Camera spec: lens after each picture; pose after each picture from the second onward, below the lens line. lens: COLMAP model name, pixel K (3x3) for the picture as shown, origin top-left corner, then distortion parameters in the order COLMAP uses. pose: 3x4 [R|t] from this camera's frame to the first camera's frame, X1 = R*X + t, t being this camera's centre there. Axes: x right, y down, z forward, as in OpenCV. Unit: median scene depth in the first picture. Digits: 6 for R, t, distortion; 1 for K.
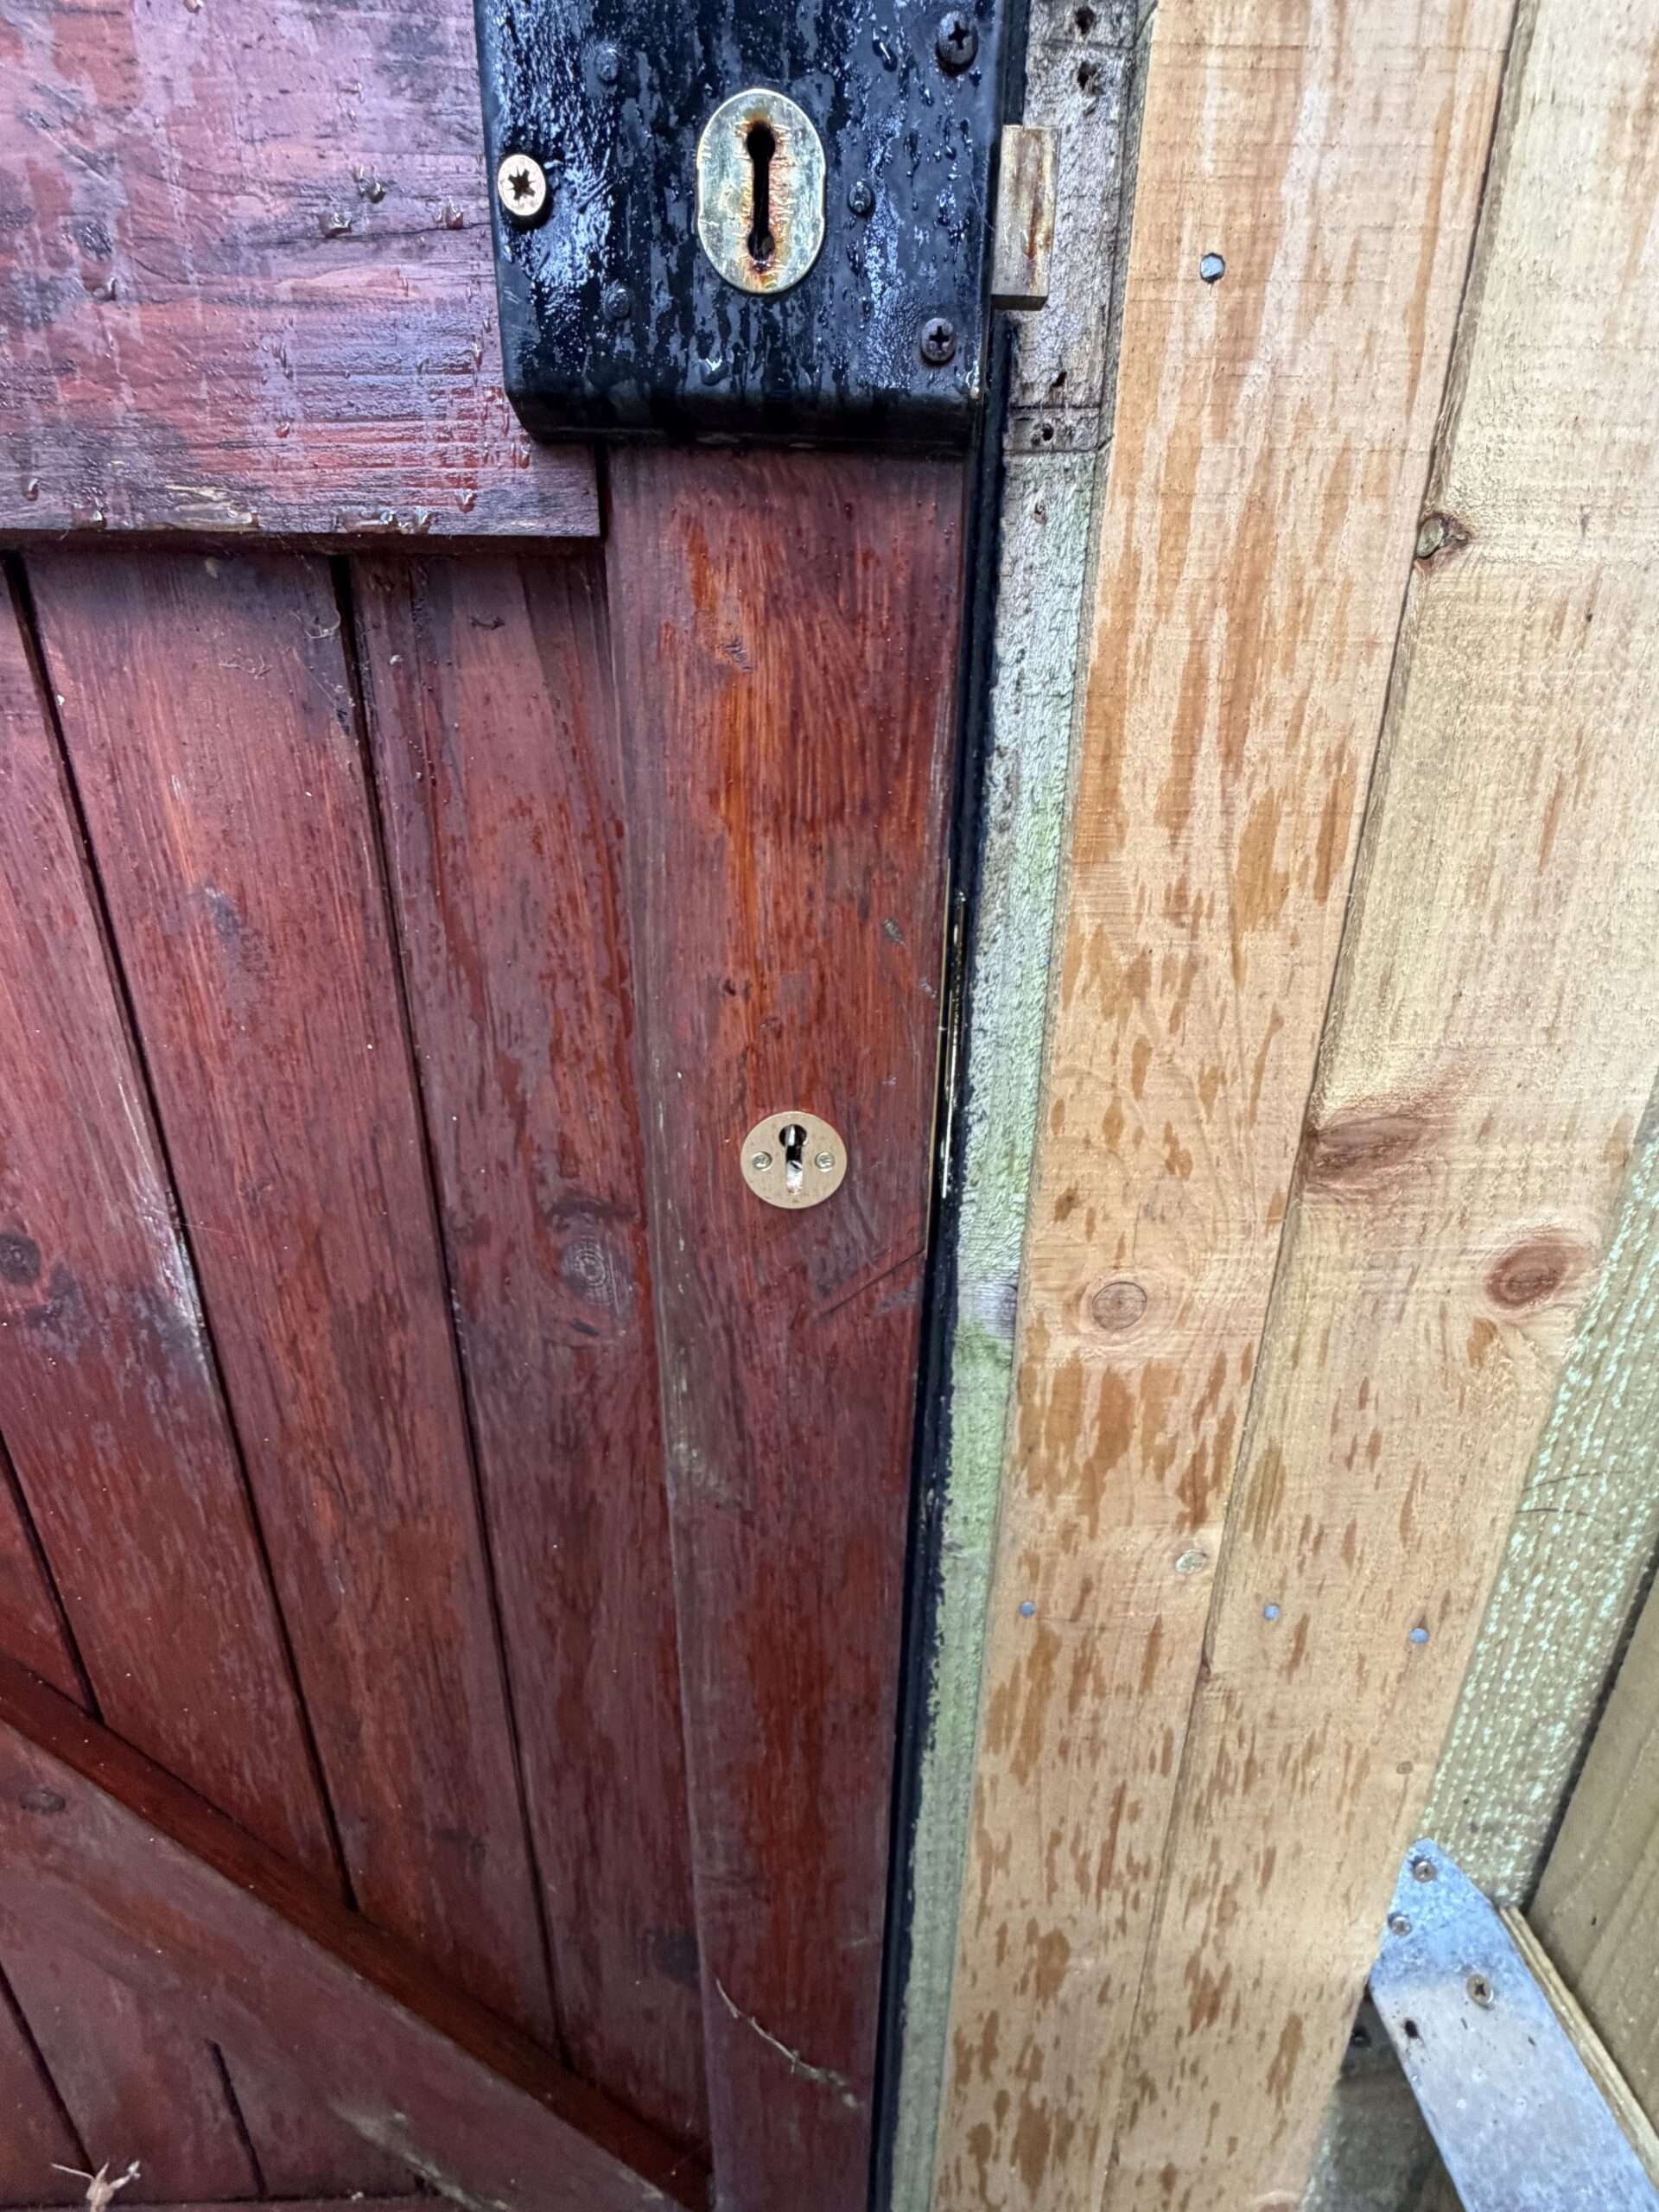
lens RADIAL K [[1016.5, 0, 829.5], [0, 1016.5, 1106.0], [0, 0, 1]] dist [-0.004435, 0.000558]
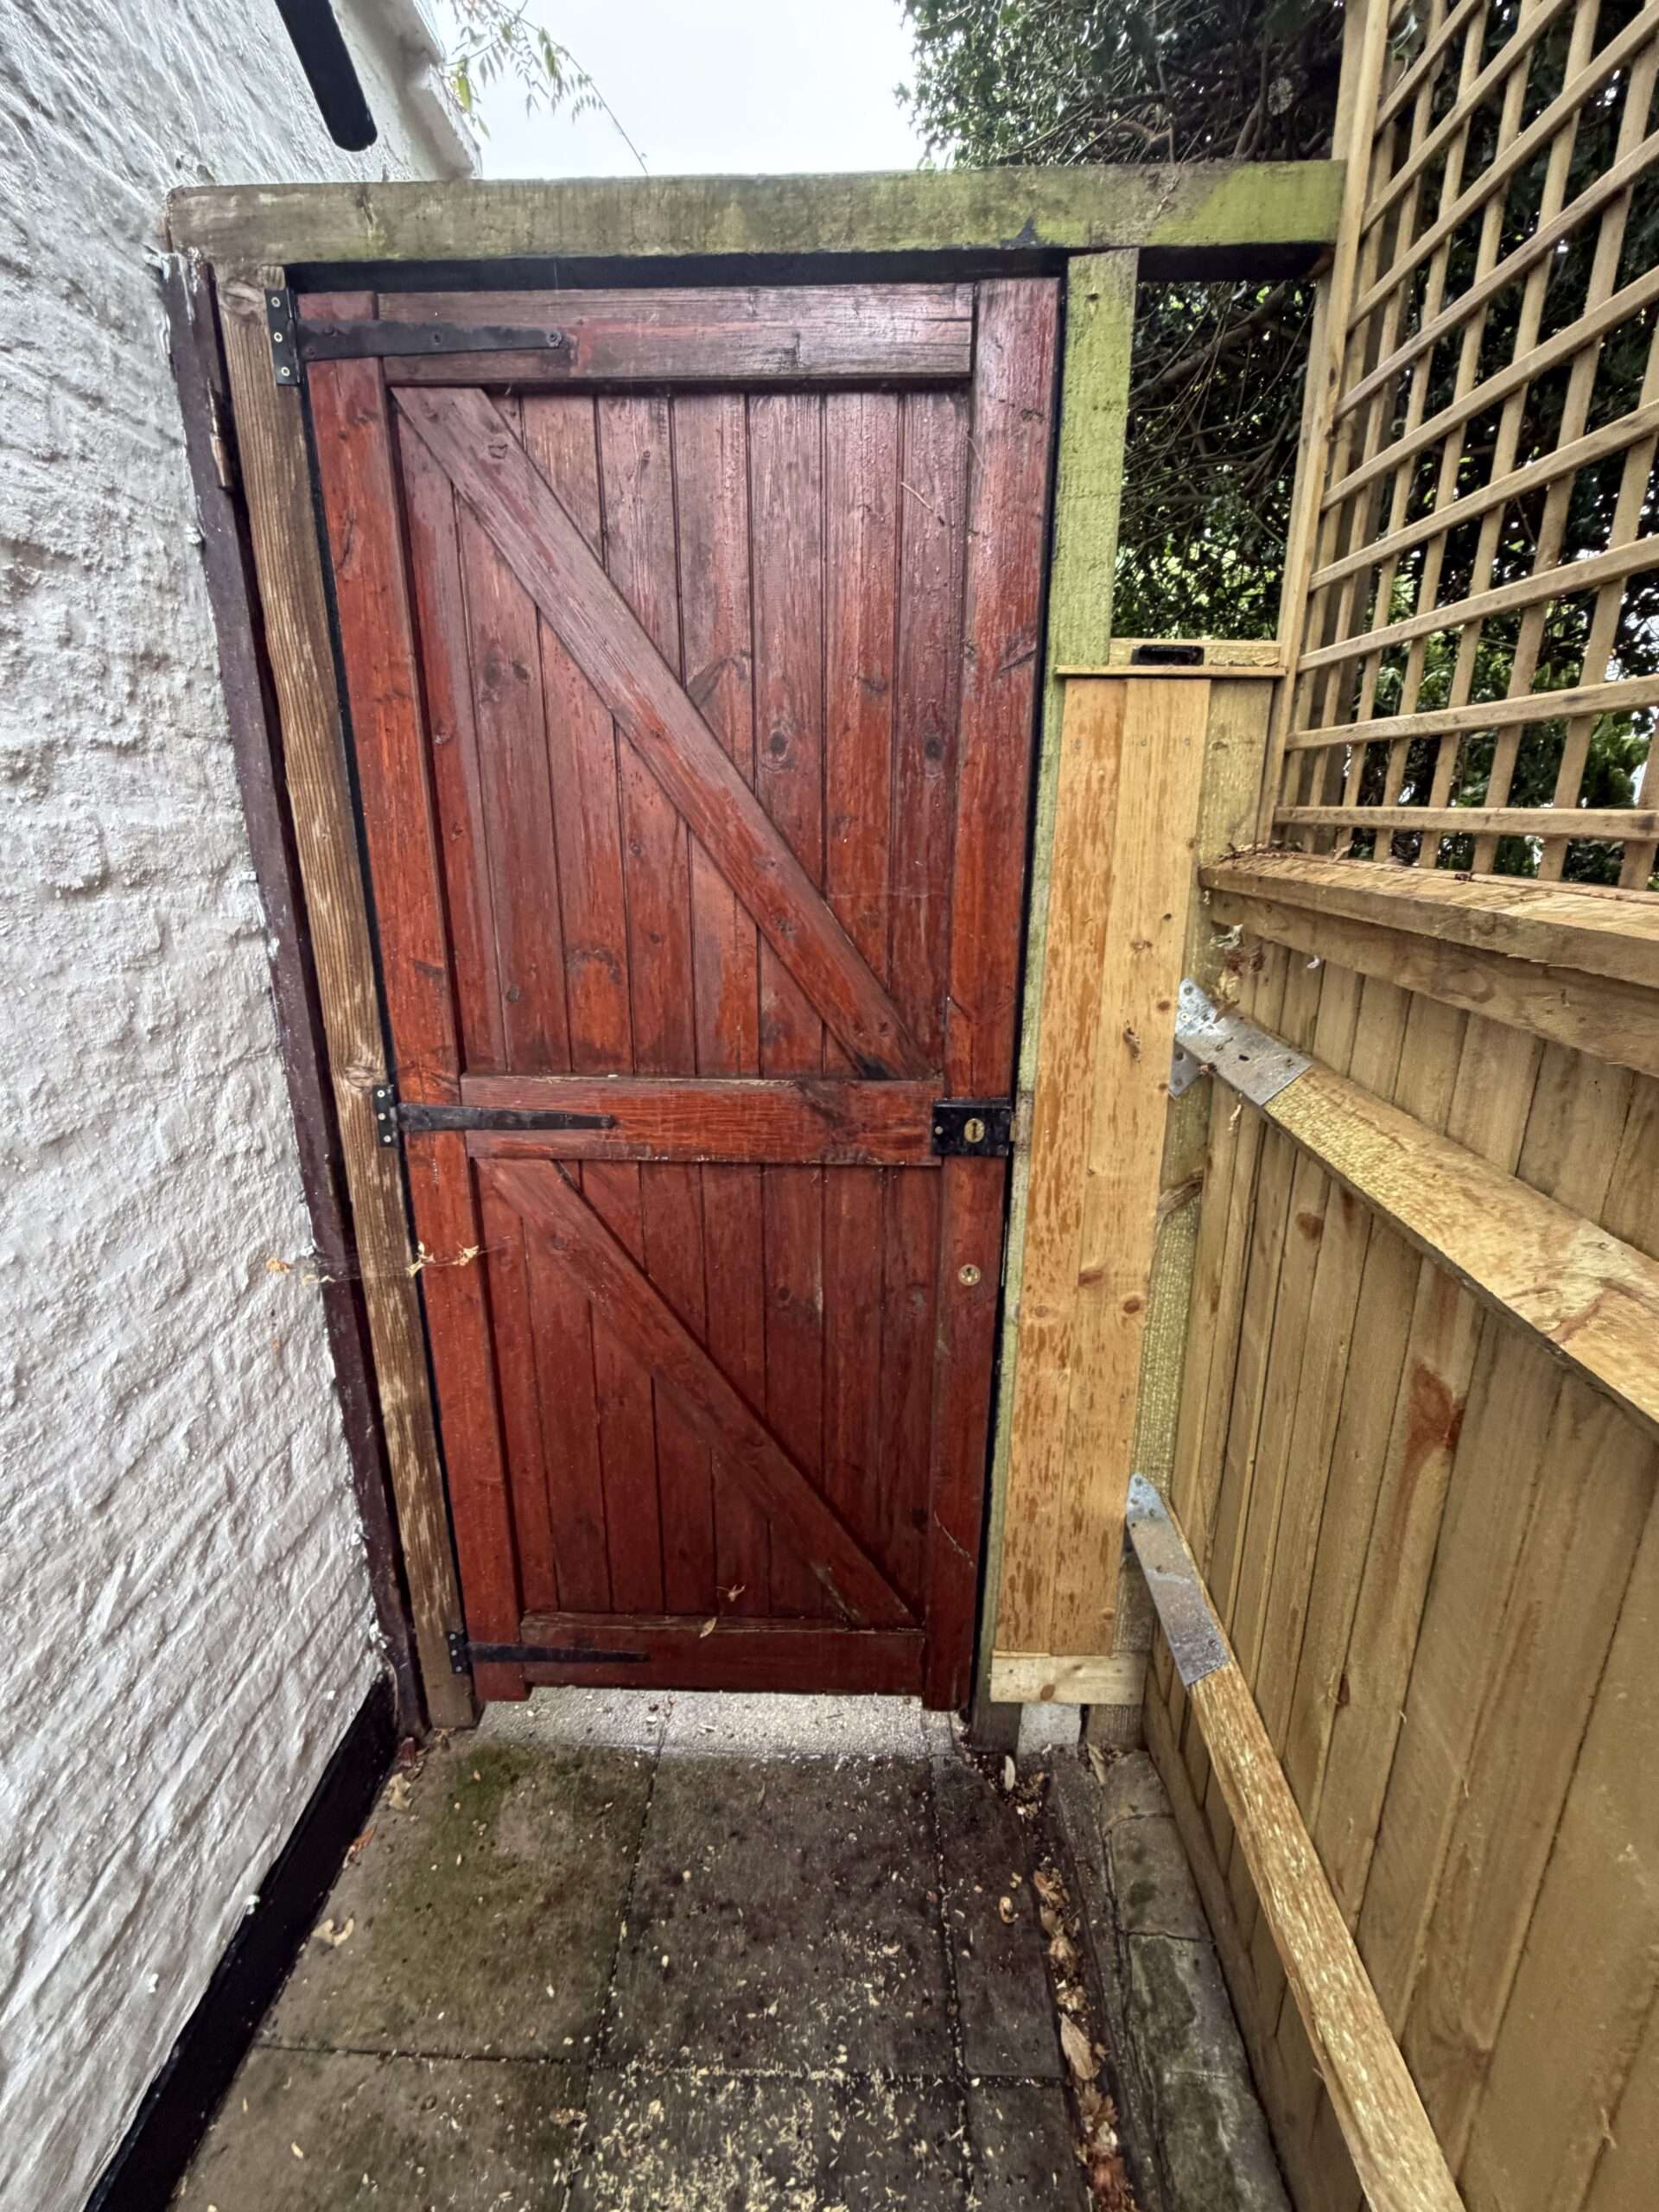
lens RADIAL K [[1016.5, 0, 829.5], [0, 1016.5, 1106.0], [0, 0, 1]] dist [-0.004435, 0.000558]
pose [[0.997304, 0.015473, -0.071734, -0.314539], [-0.020036, 0.997791, -0.063330, -0.376339], [0.070595, 0.064597, 0.995411, -3.340429]]
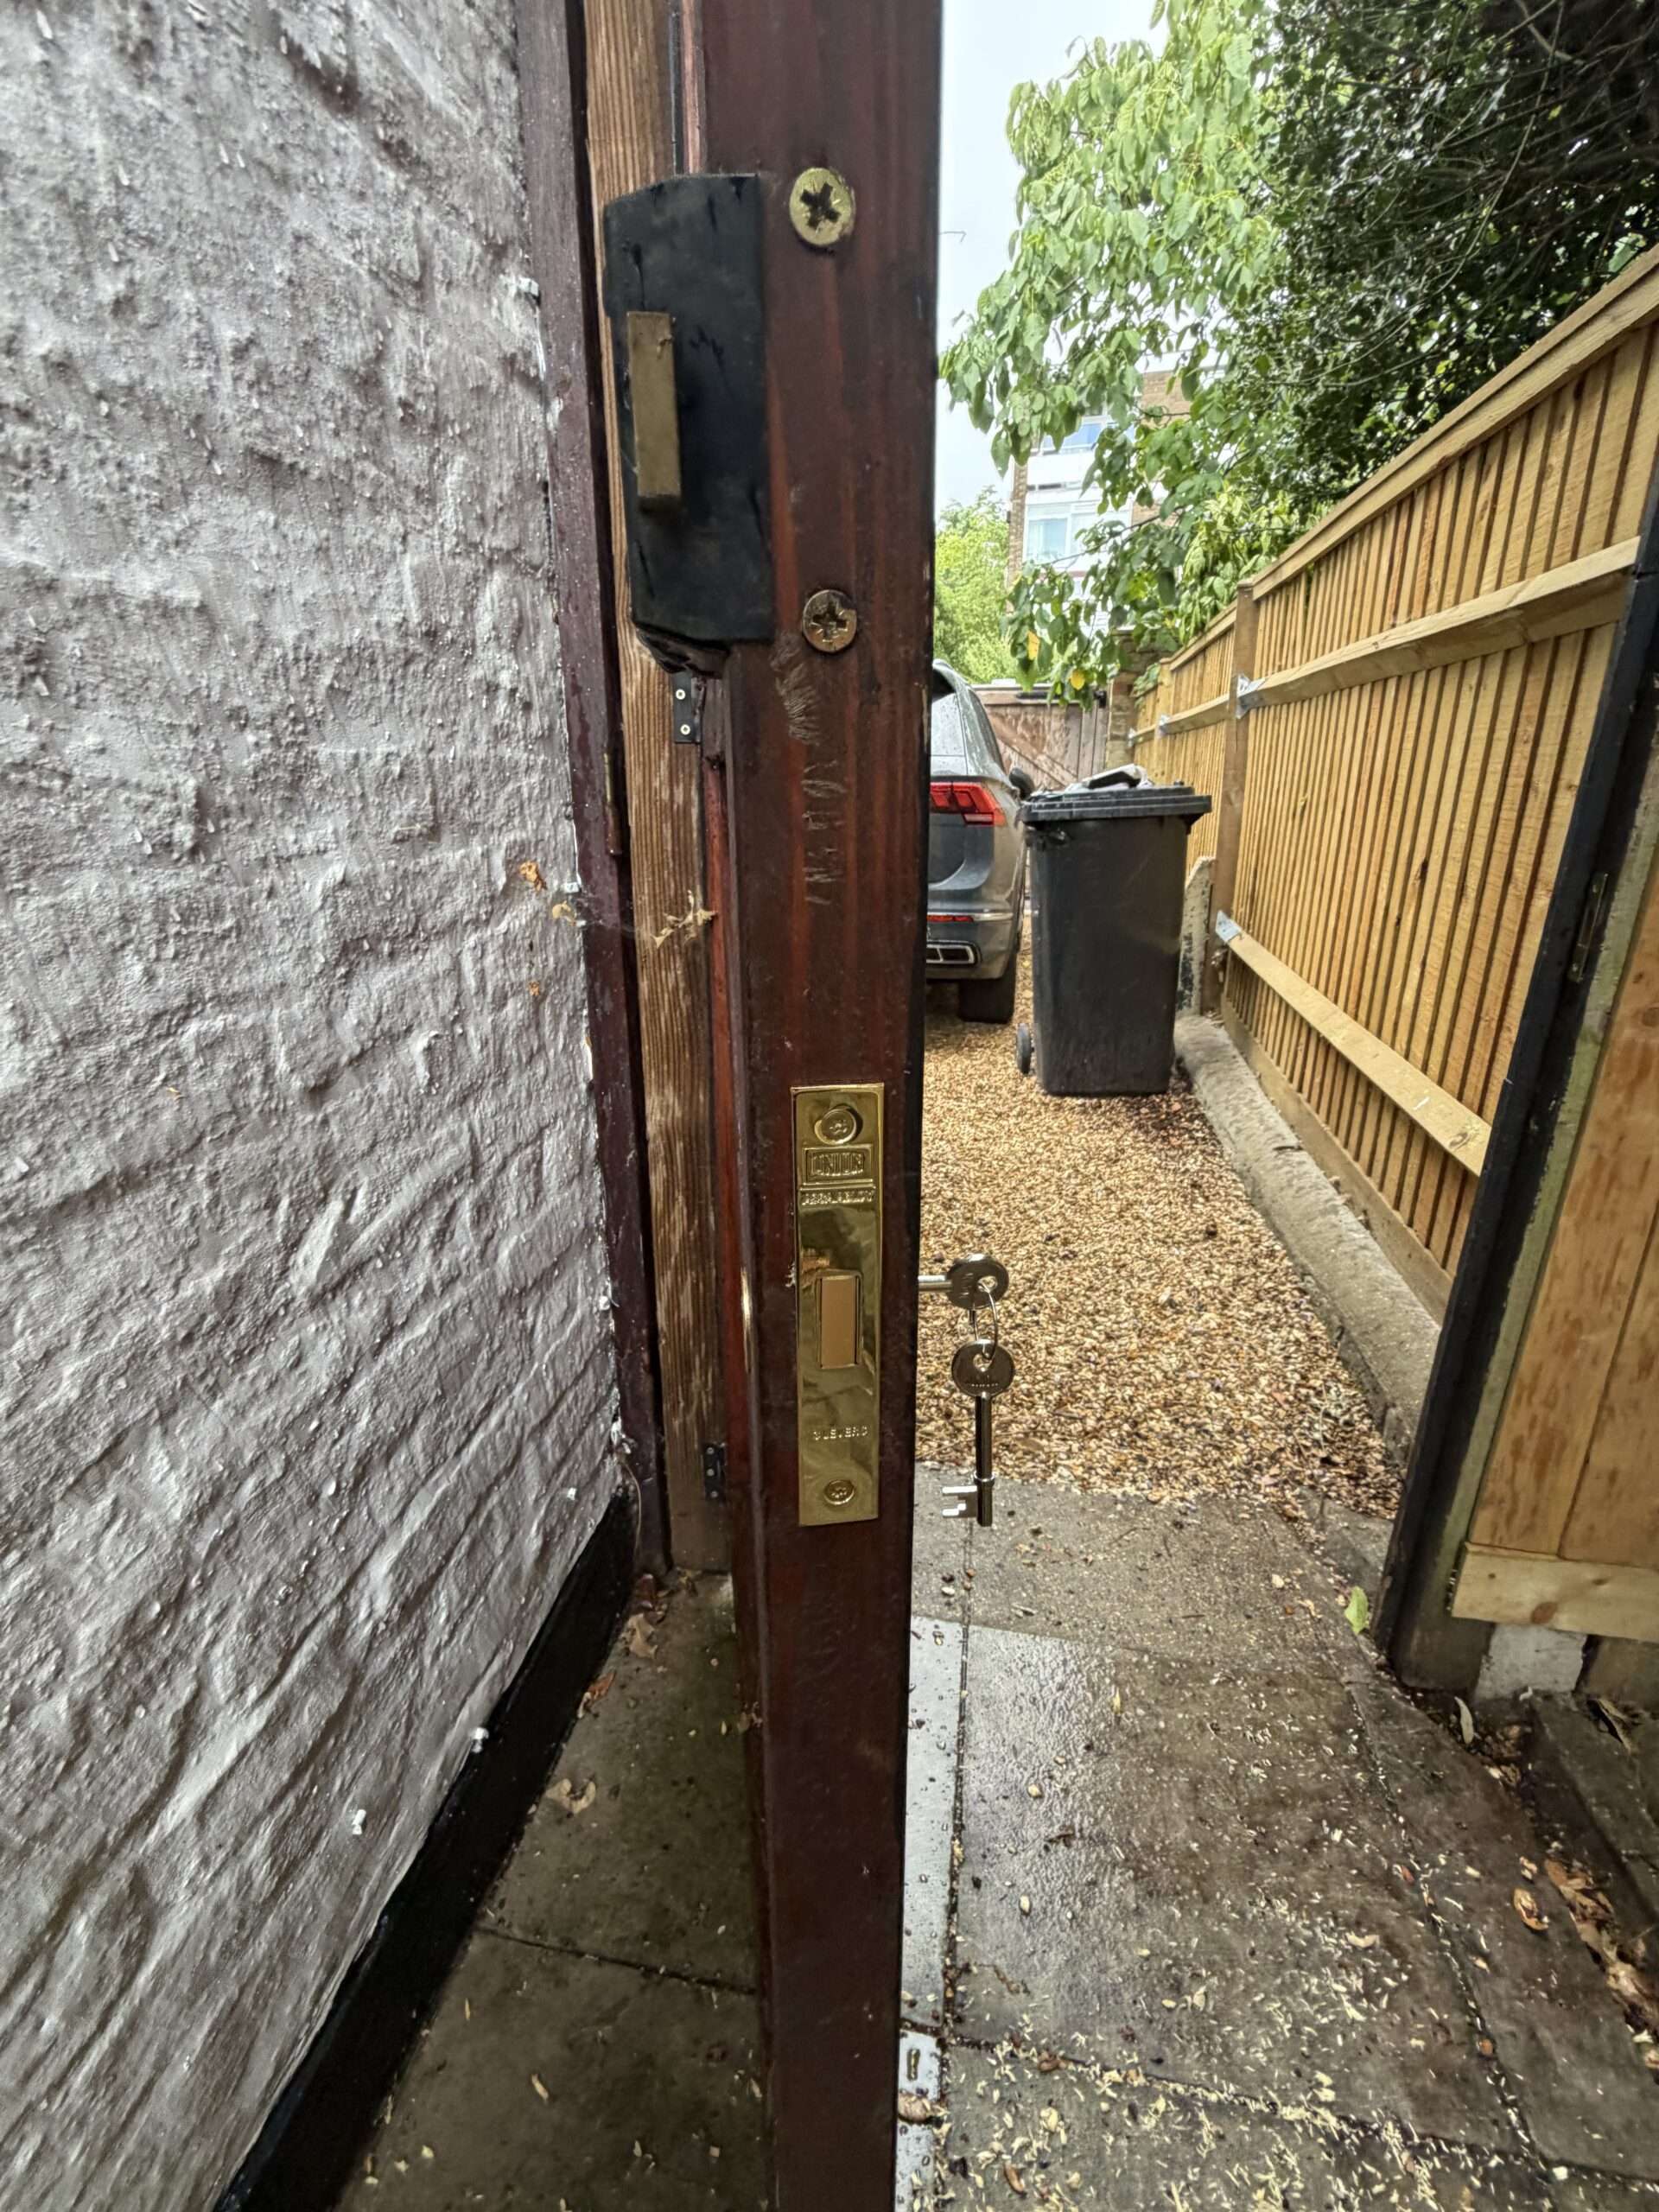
lens RADIAL K [[1022.9, 0, 829.5], [0, 1022.9, 1106.0], [0, 0, 1]] dist [-0.000836, -0.000860]
pose [[0.975772, 0.070597, -0.207086, -1.287644], [-0.076798, 0.996803, -0.022048, 0.651905], [0.204867, 0.037418, 0.978074, -2.146776]]
